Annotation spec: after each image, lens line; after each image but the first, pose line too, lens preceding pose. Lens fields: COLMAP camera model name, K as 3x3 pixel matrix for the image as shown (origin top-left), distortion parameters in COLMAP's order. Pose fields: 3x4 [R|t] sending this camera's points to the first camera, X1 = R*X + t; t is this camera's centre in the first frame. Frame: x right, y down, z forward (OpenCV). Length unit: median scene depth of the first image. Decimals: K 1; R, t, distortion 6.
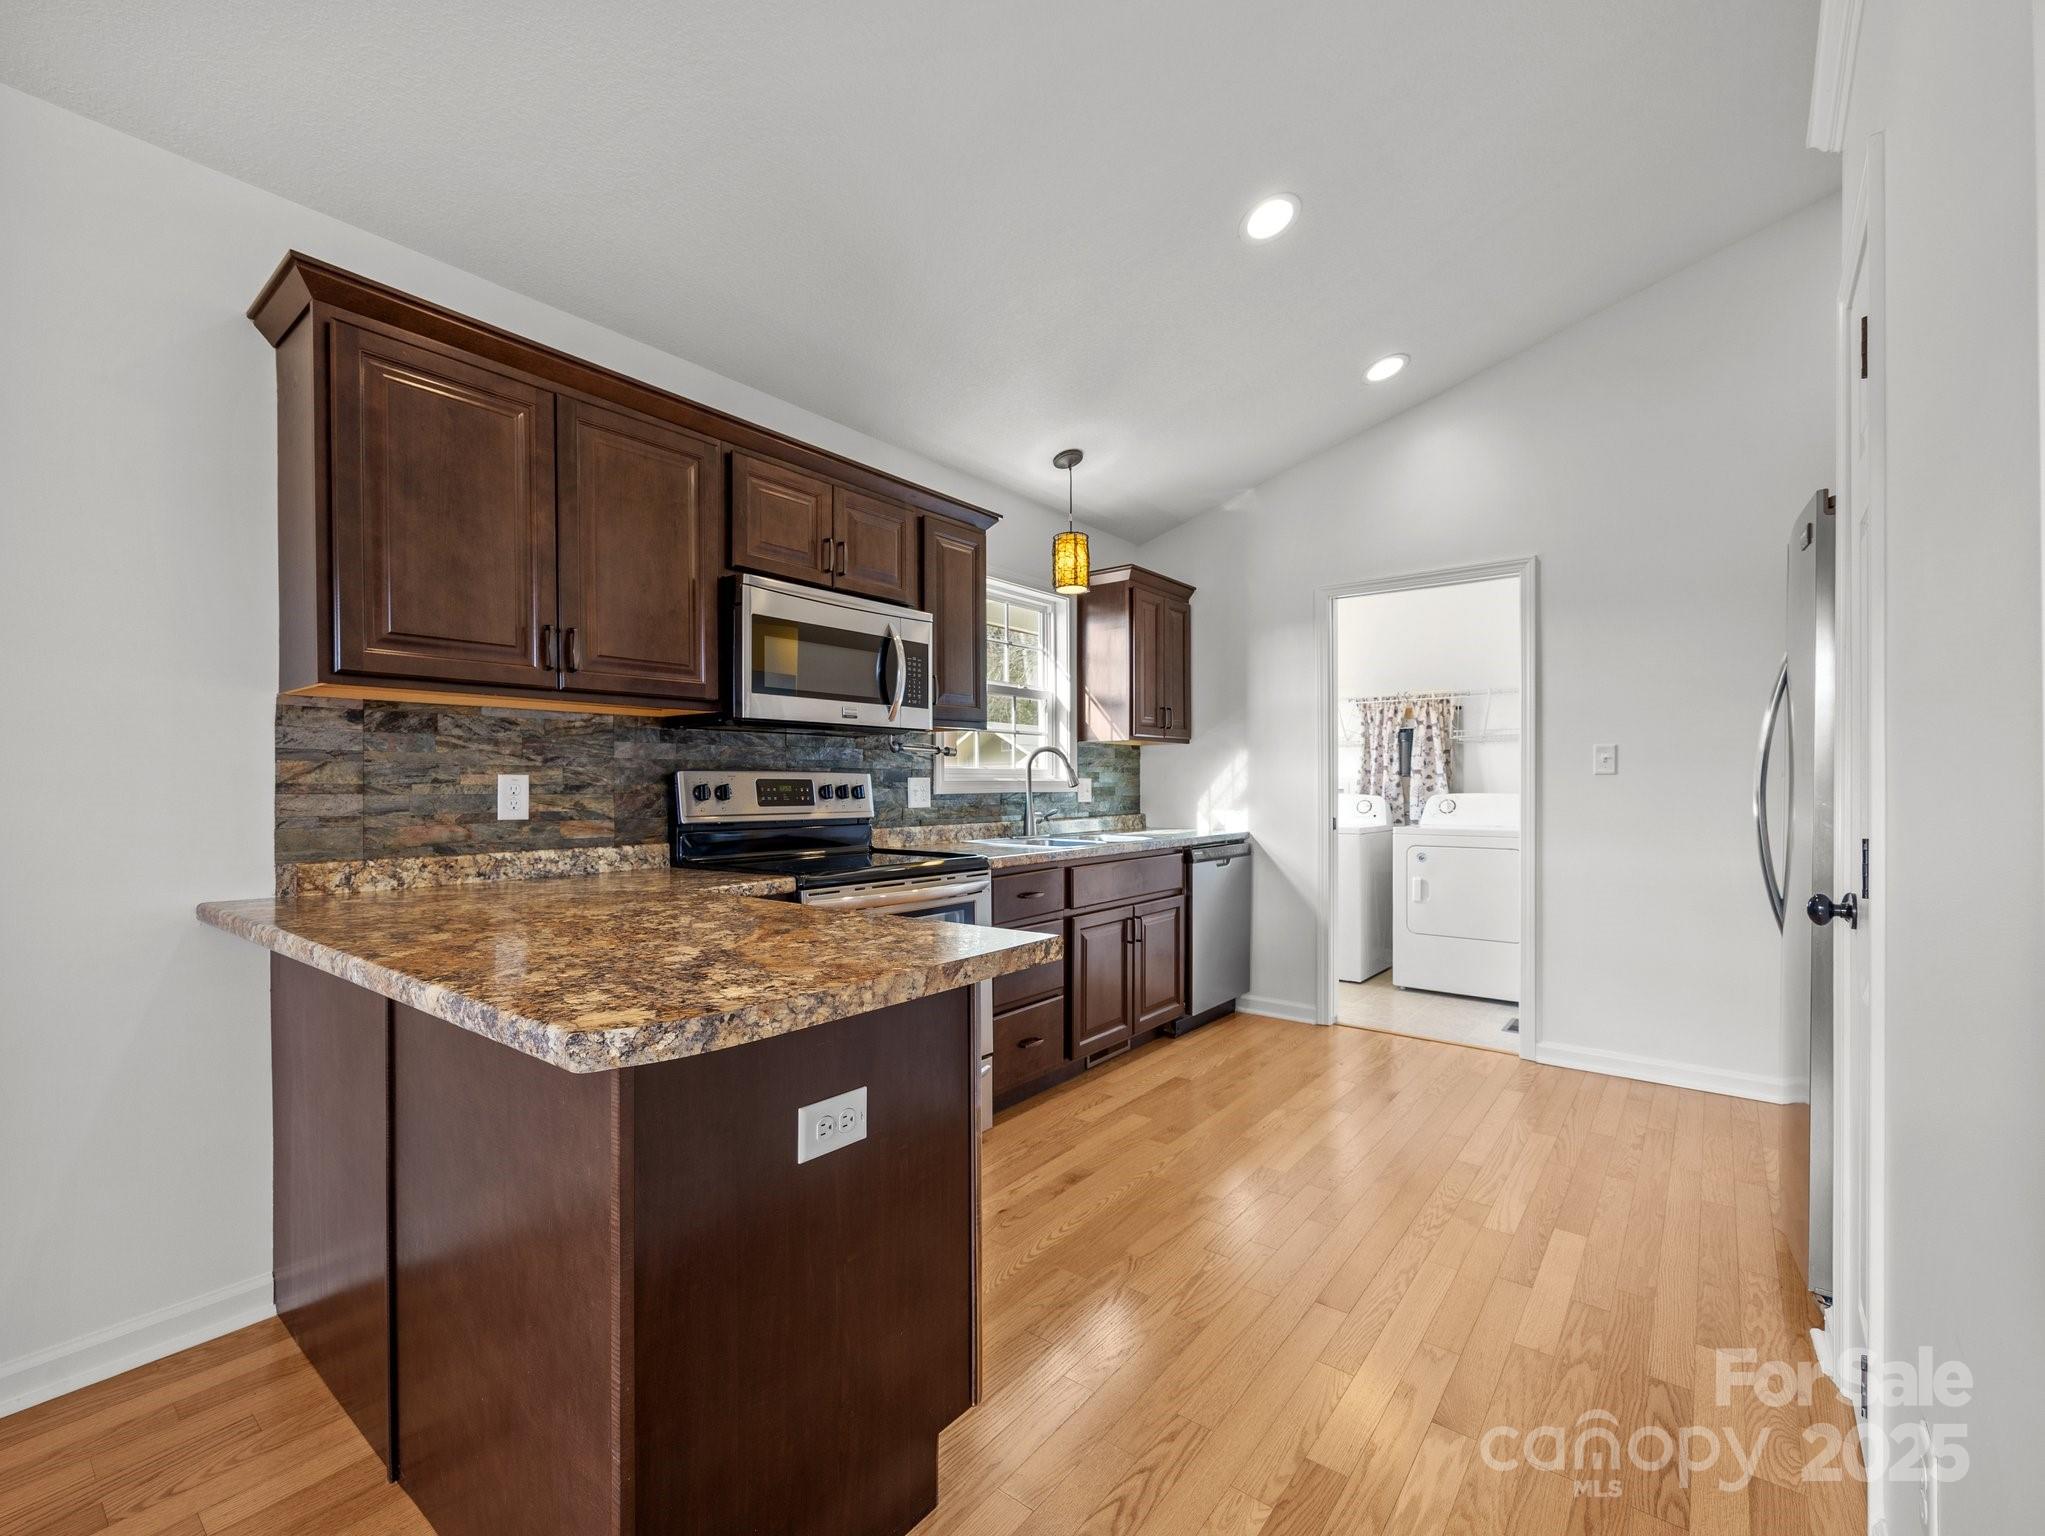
lens RADIAL K [[886.3, 0, 1025.1], [0, 886.3, 787.0], [0, 0, 1]] dist [0.001560, -0.000064]
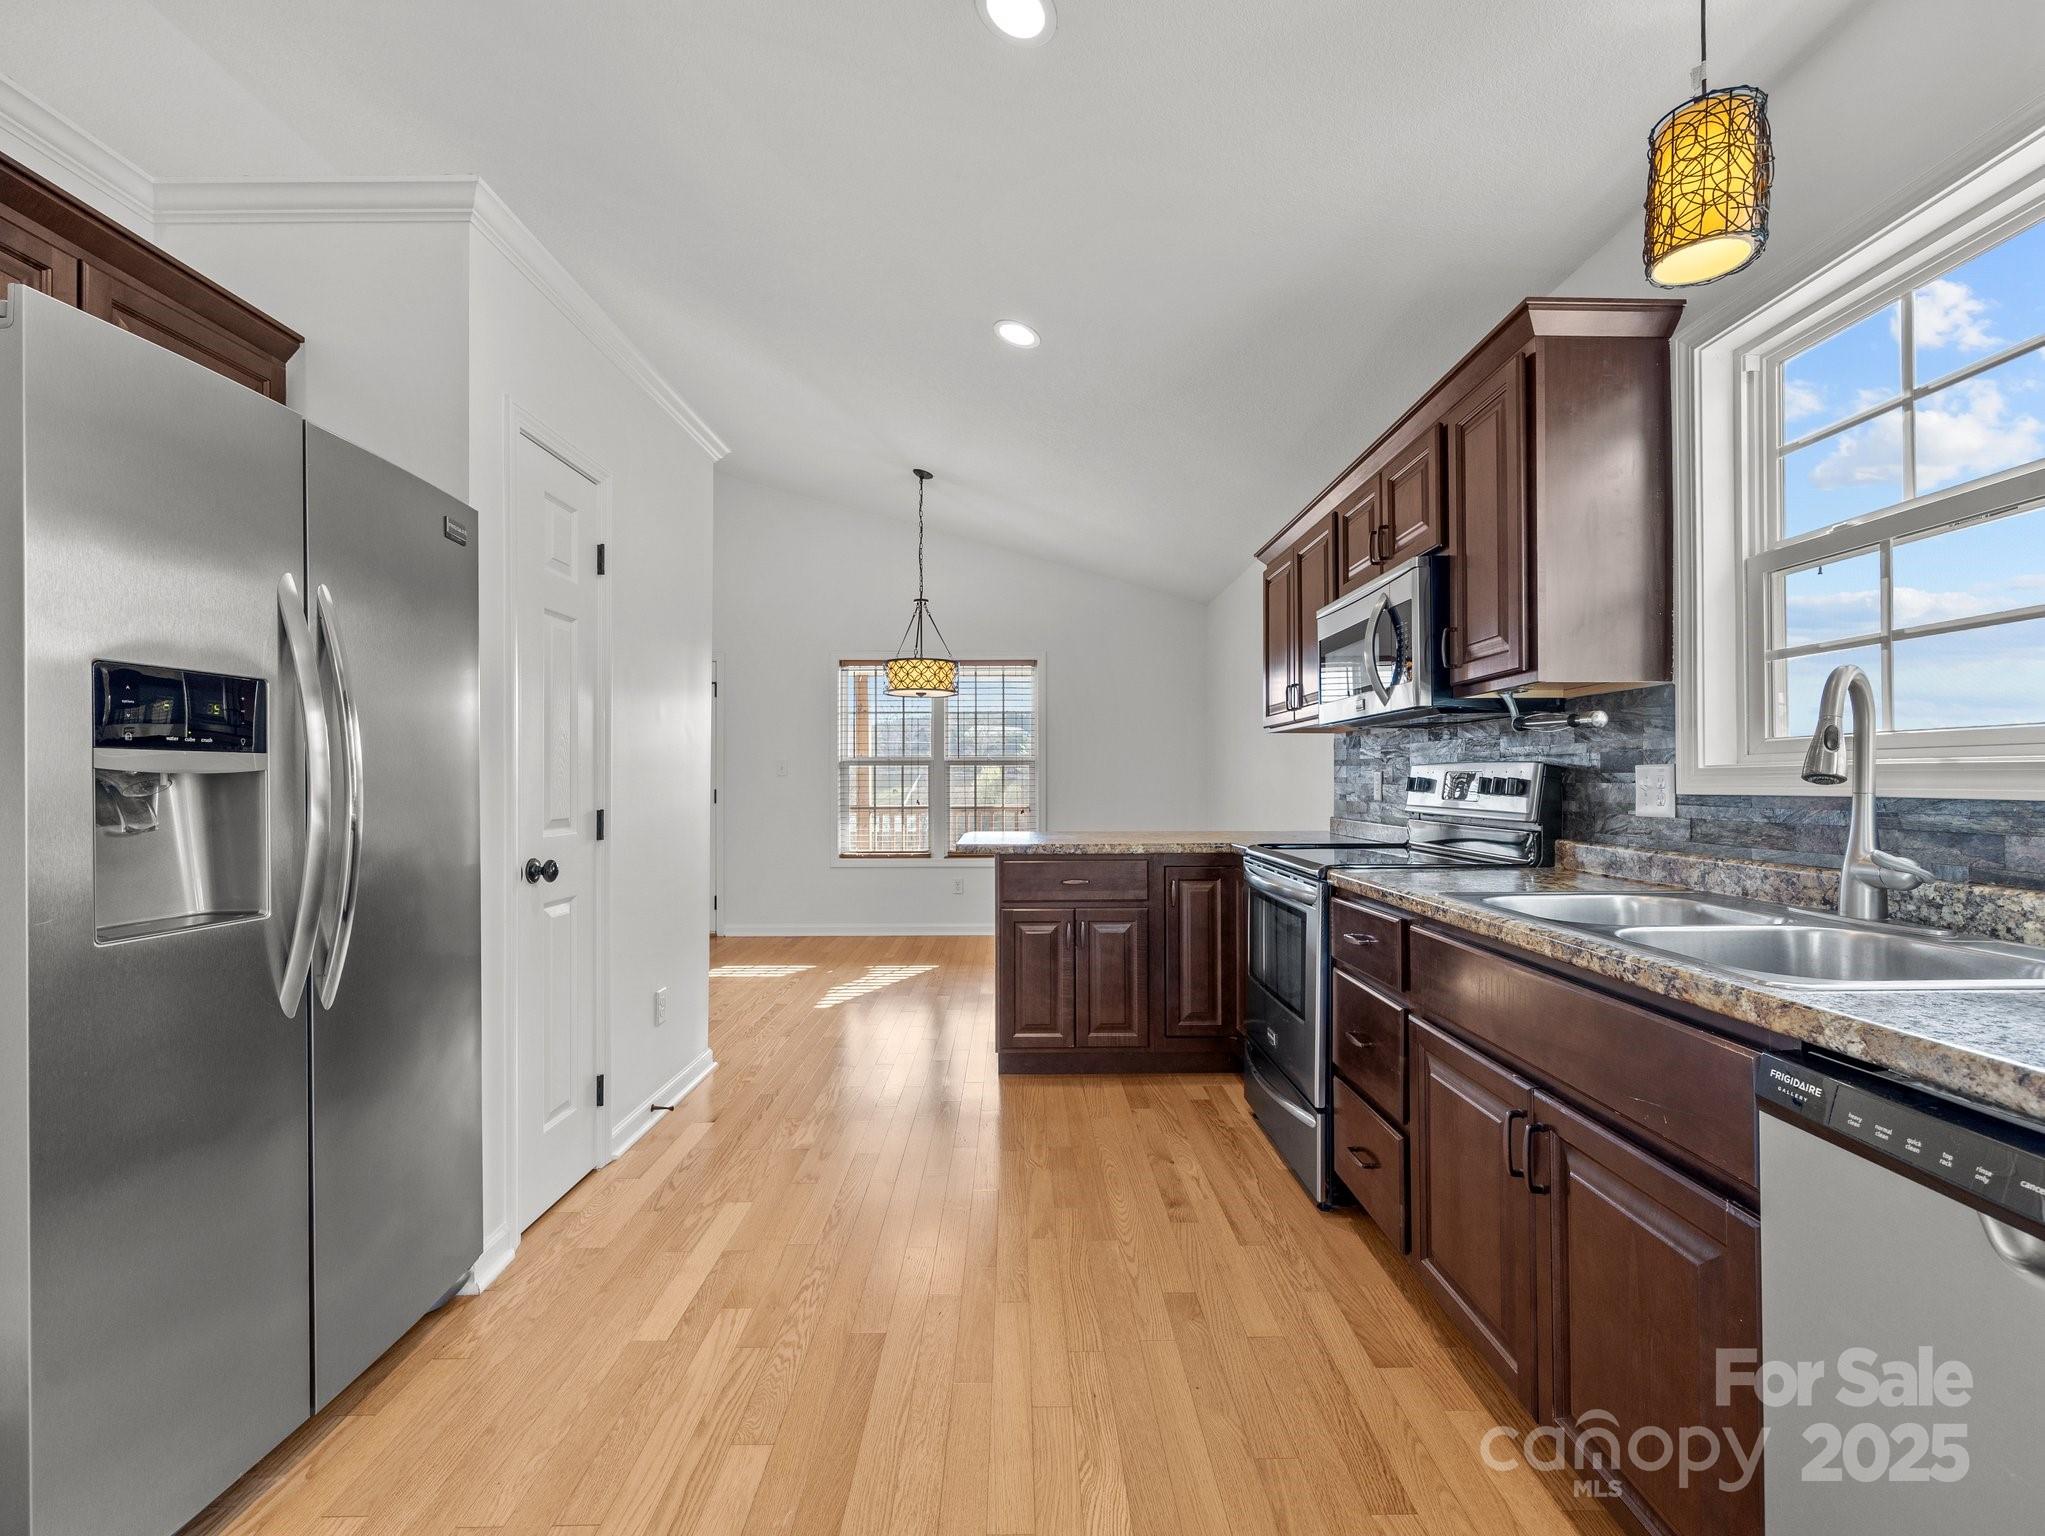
lens RADIAL K [[880.2, 0, 1025.5], [0, 880.2, 775.9], [0, 0, 1]] dist [0.001392, 0.000077]
pose [[-0.779432, -0.000360, -0.626487, 0.717420], [0.000580, 0.999999, -0.001295, -0.003625], [0.626487, -0.001373, -0.779431, 1.550065]]
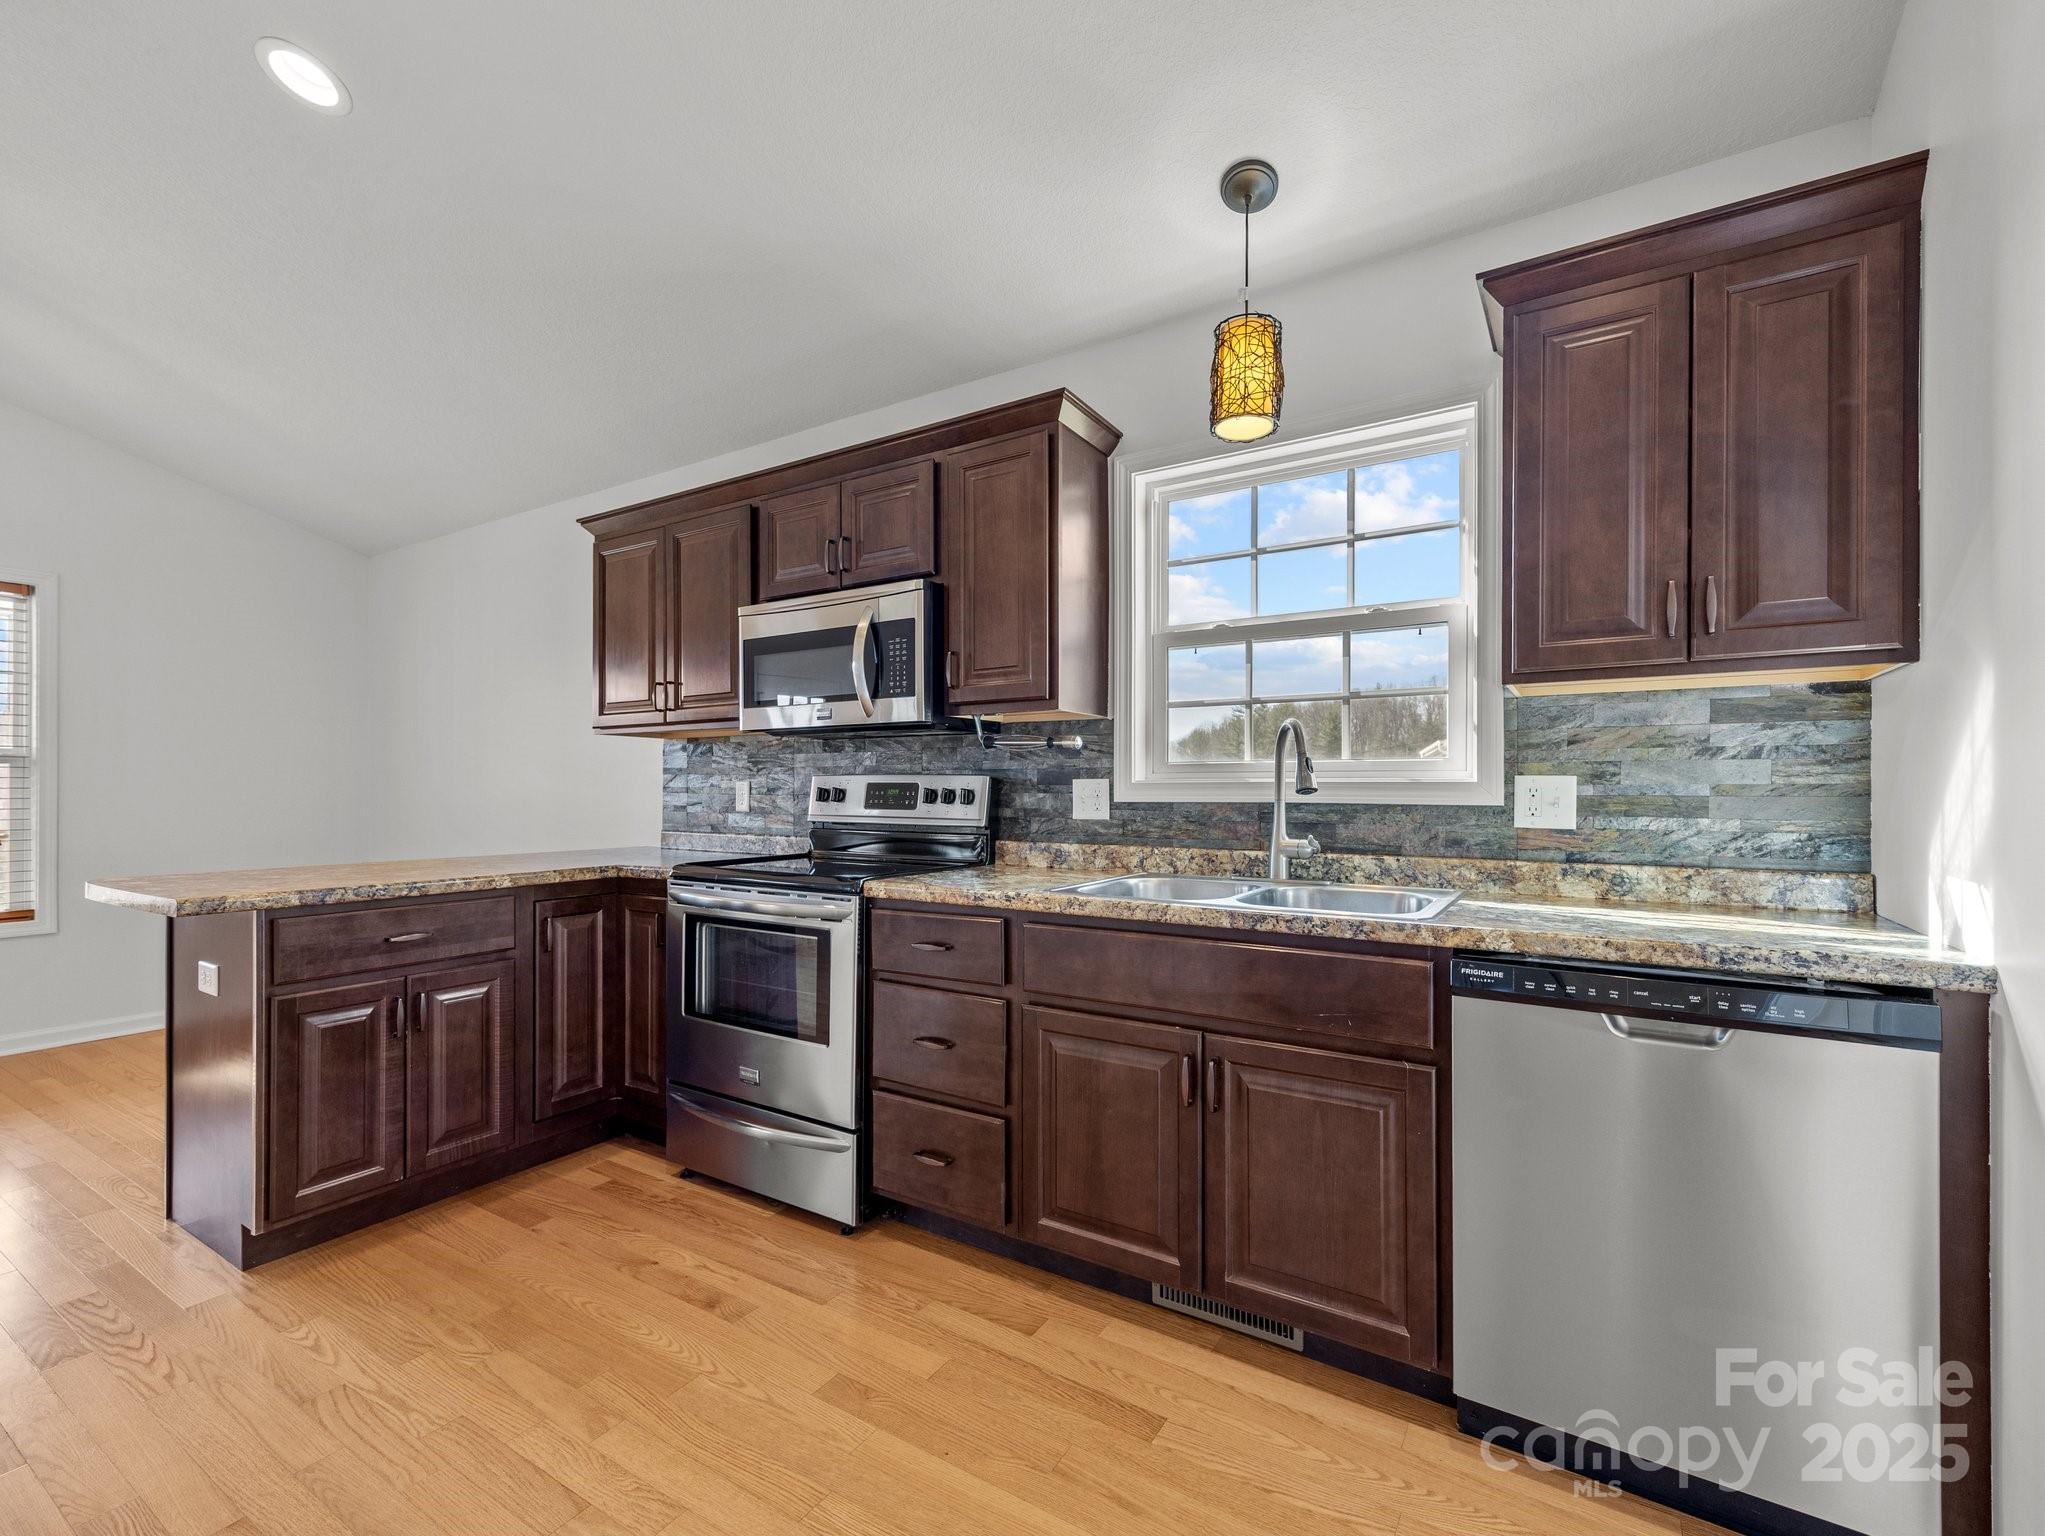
lens RADIAL K [[903.0, 0, 1025.3], [0, 903.0, 790.3], [0, 0, 1]] dist [0.010669, -0.000165]
pose [[0.100717, 0.003619, -0.994909, 0.821235], [-0.004782, 0.999984, 0.003153, -0.004327], [0.994904, 0.004440, 0.100733, 1.133698]]
